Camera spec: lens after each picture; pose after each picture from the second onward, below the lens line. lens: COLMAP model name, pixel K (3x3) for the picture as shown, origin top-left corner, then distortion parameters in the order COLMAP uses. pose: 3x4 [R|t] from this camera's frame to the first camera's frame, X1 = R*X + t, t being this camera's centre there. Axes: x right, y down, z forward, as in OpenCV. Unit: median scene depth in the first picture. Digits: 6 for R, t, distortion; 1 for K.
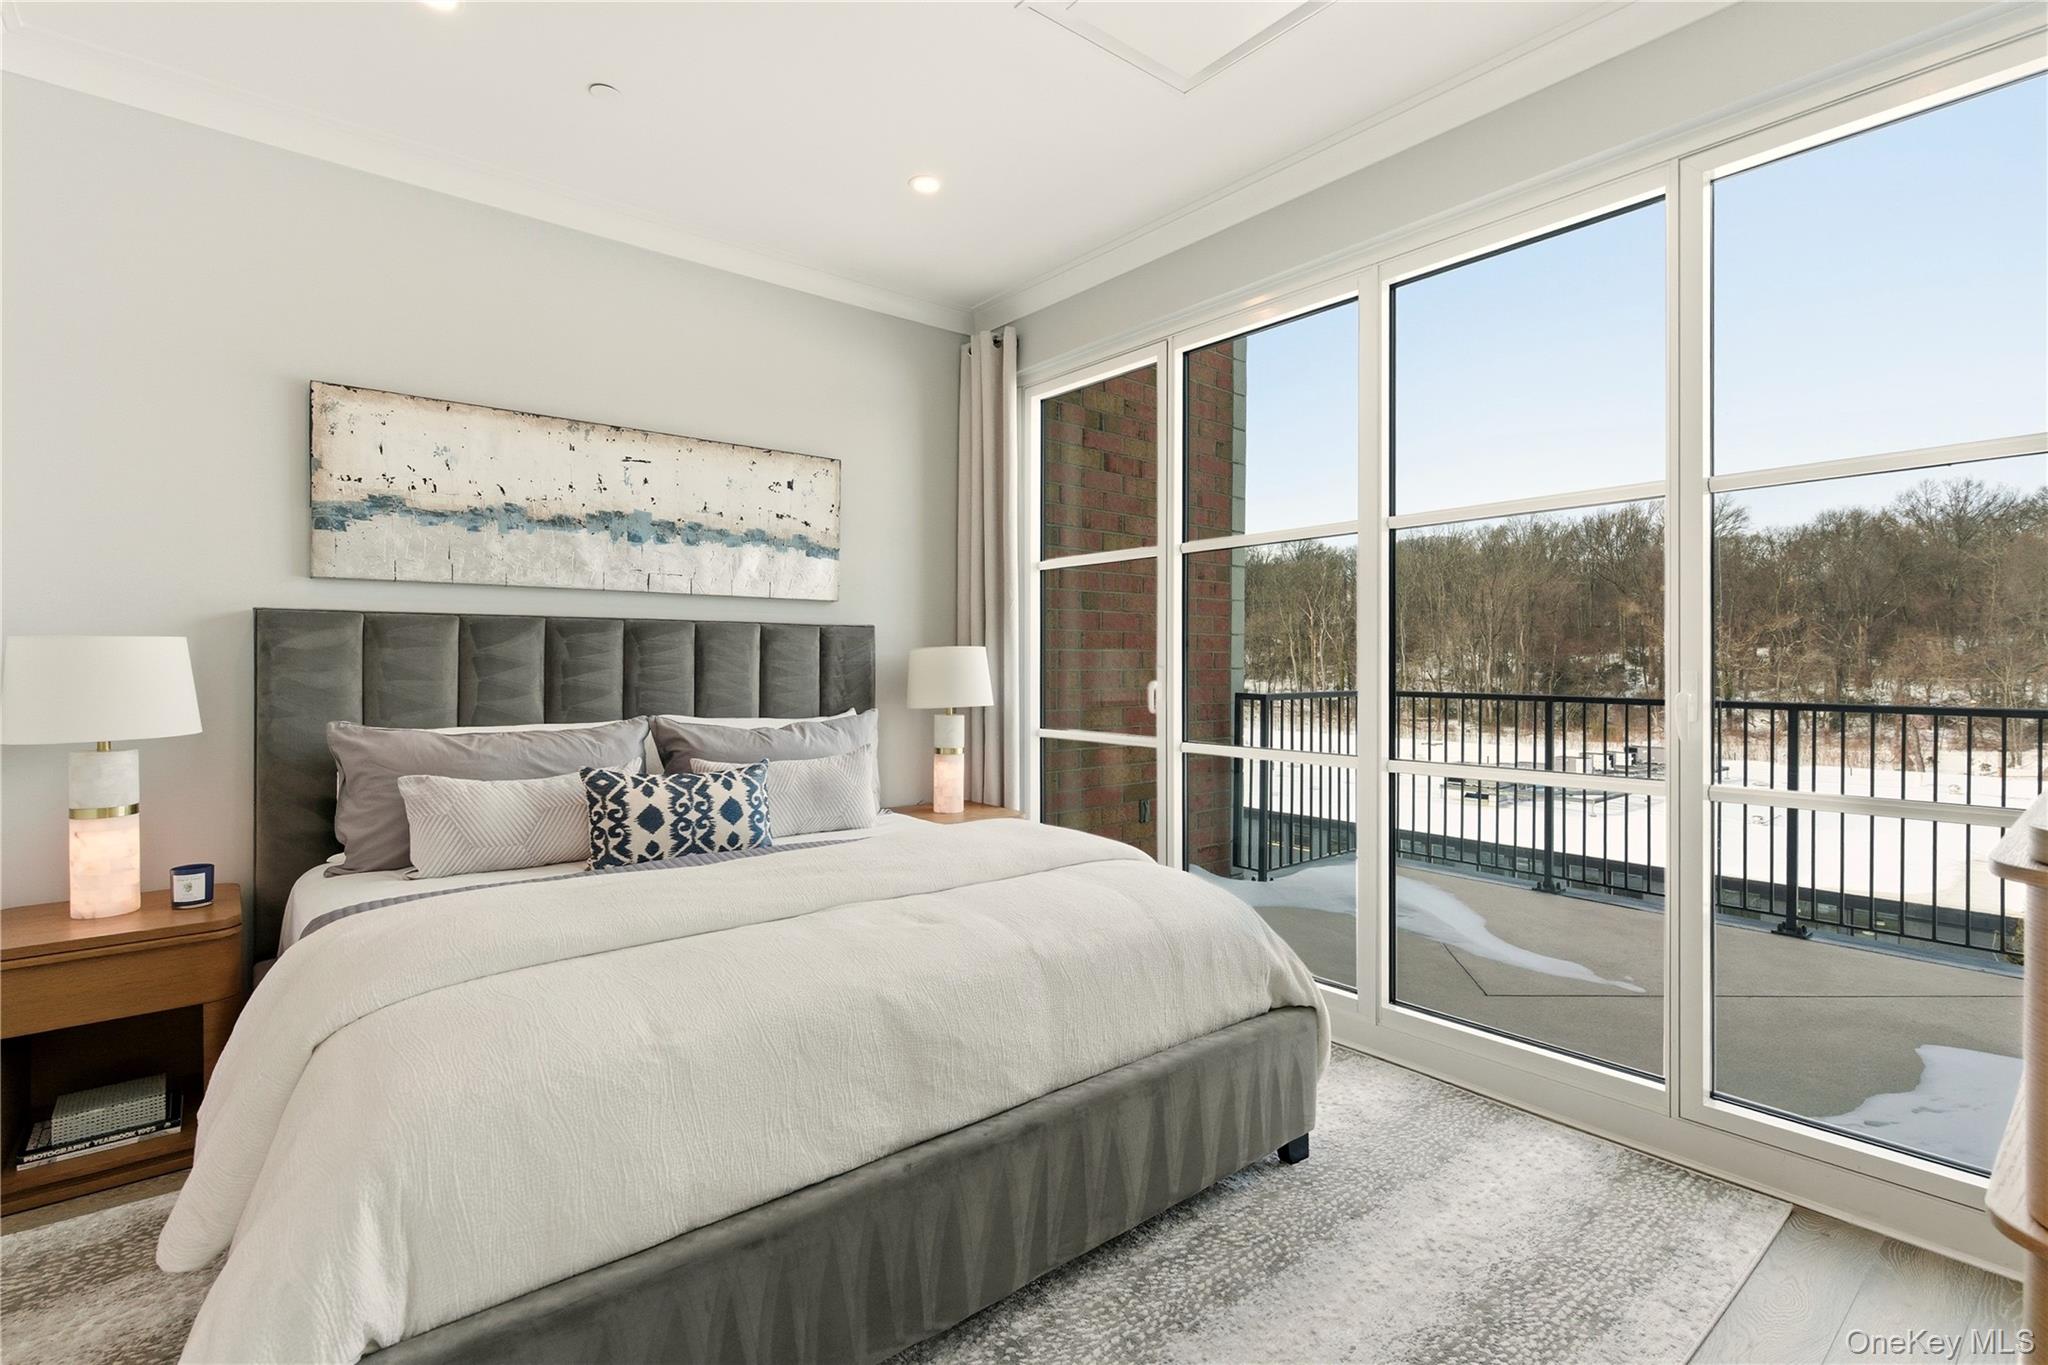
lens RADIAL K [[951.2, 0, 1024.7], [0, 951.2, 663.2], [0, 0, 1]] dist [0.003023, -0.000515]
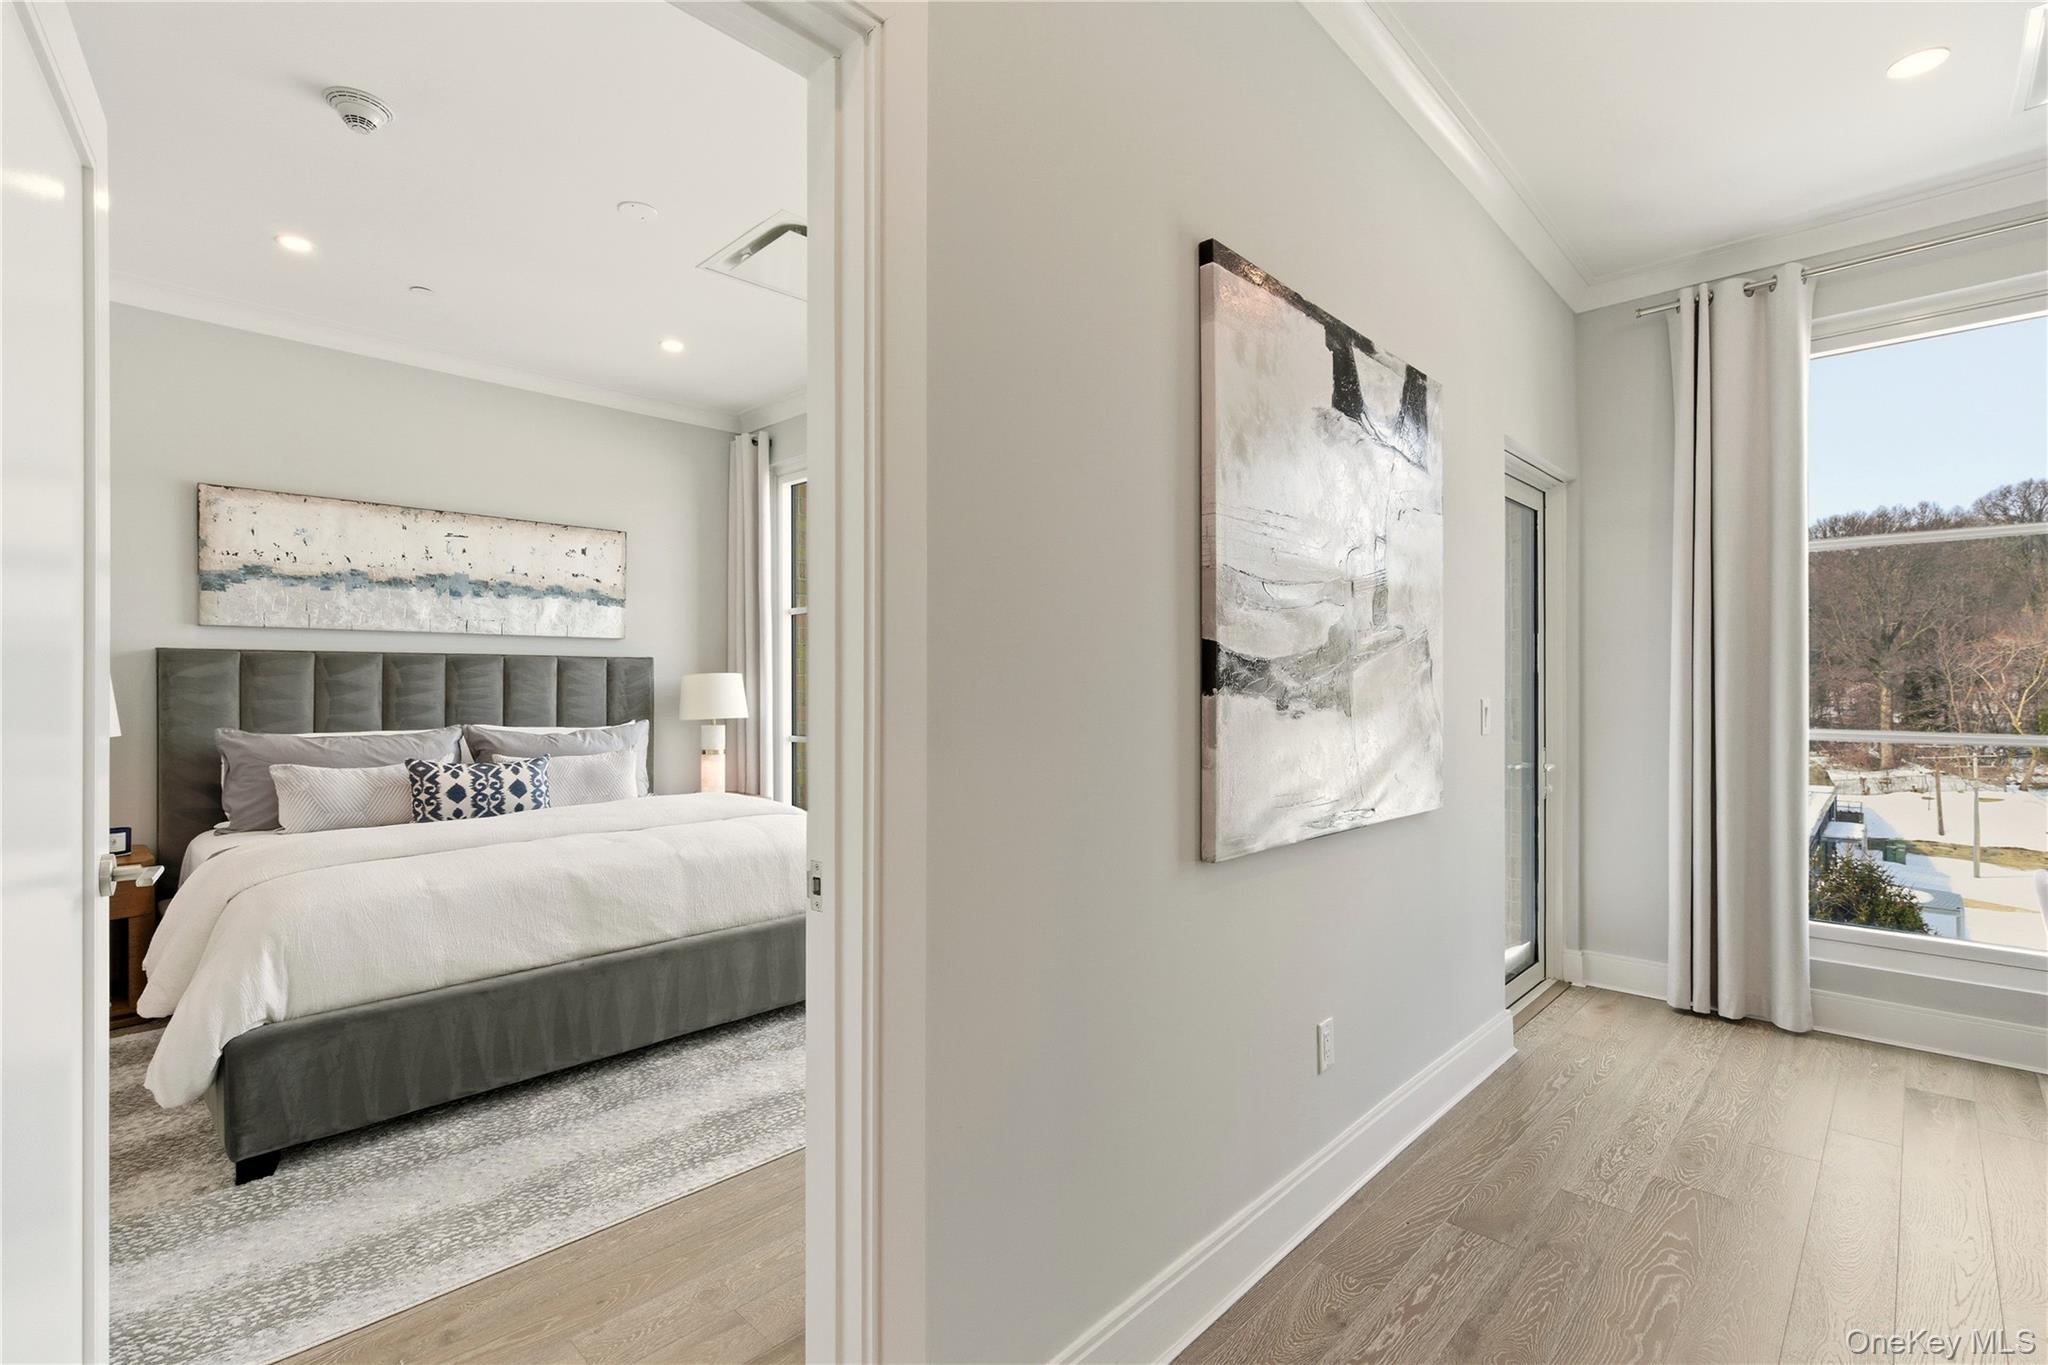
lens RADIAL K [[932.4, 0, 1020.5], [0, 932.4, 685.8], [0, 0, 1]] dist [0.002896, -0.000349]
pose [[0.993907, -0.002959, 0.110180, 0.272305], [0.002827, 0.999995, 0.001353, -0.000641], [-0.110184, -0.001033, 0.993911, -0.455681]]
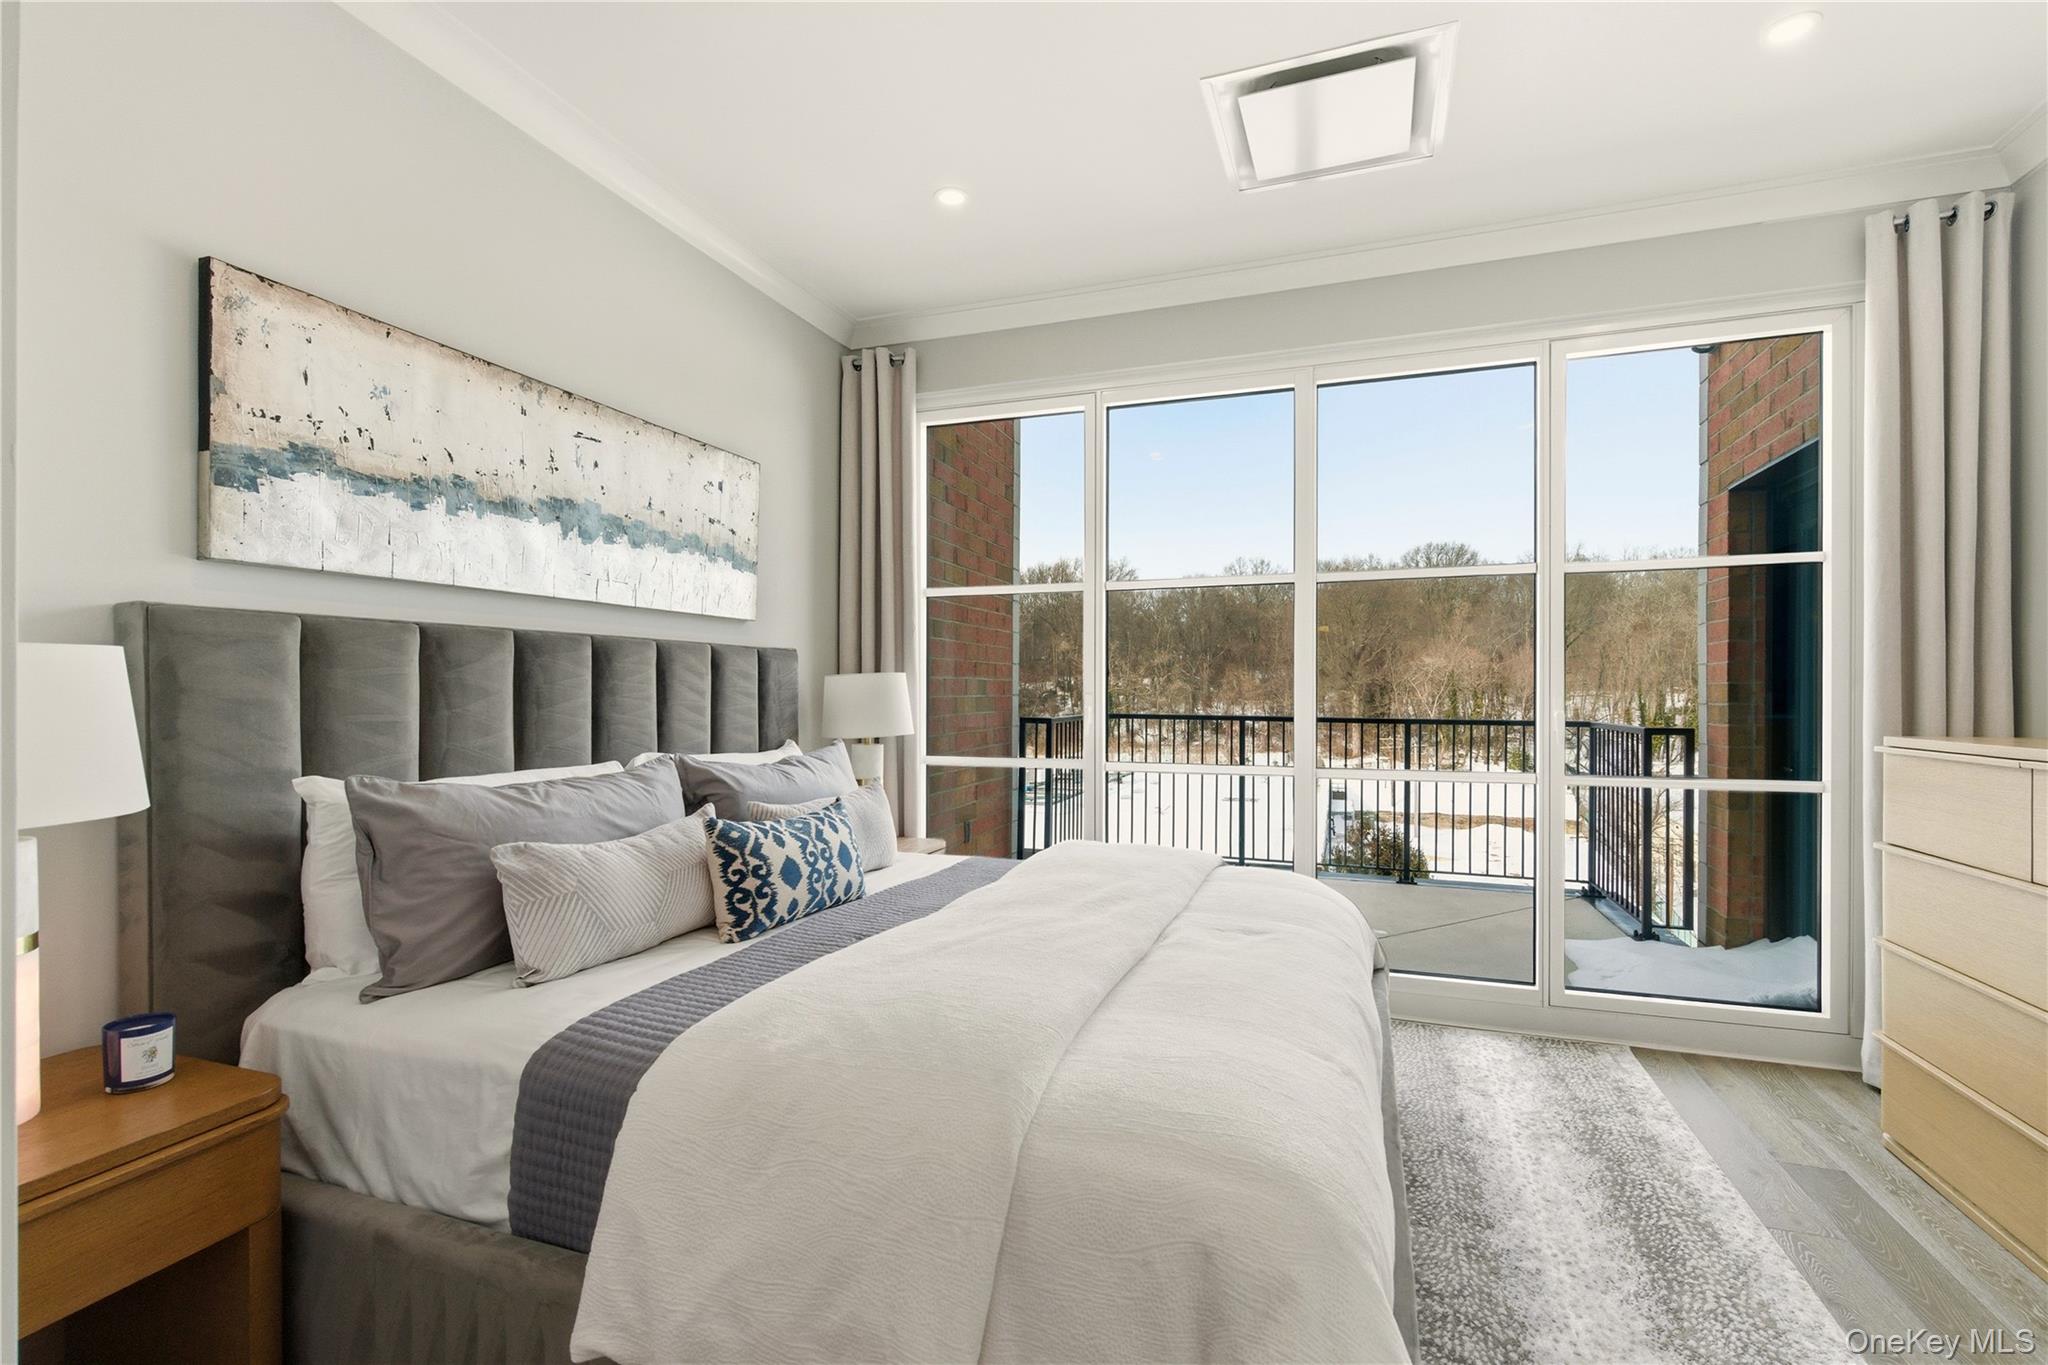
lens RADIAL K [[924.9, 0, 1021.2], [0, 924.9, 689.3], [0, 0, 1]] dist [0.000356, -0.000004]
pose [[0.860659, 0.001313, 0.509180, -0.561709], [-0.001168, 0.999999, -0.000606, -0.000281], [-0.509180, -0.000073, 0.860660, 0.160812]]
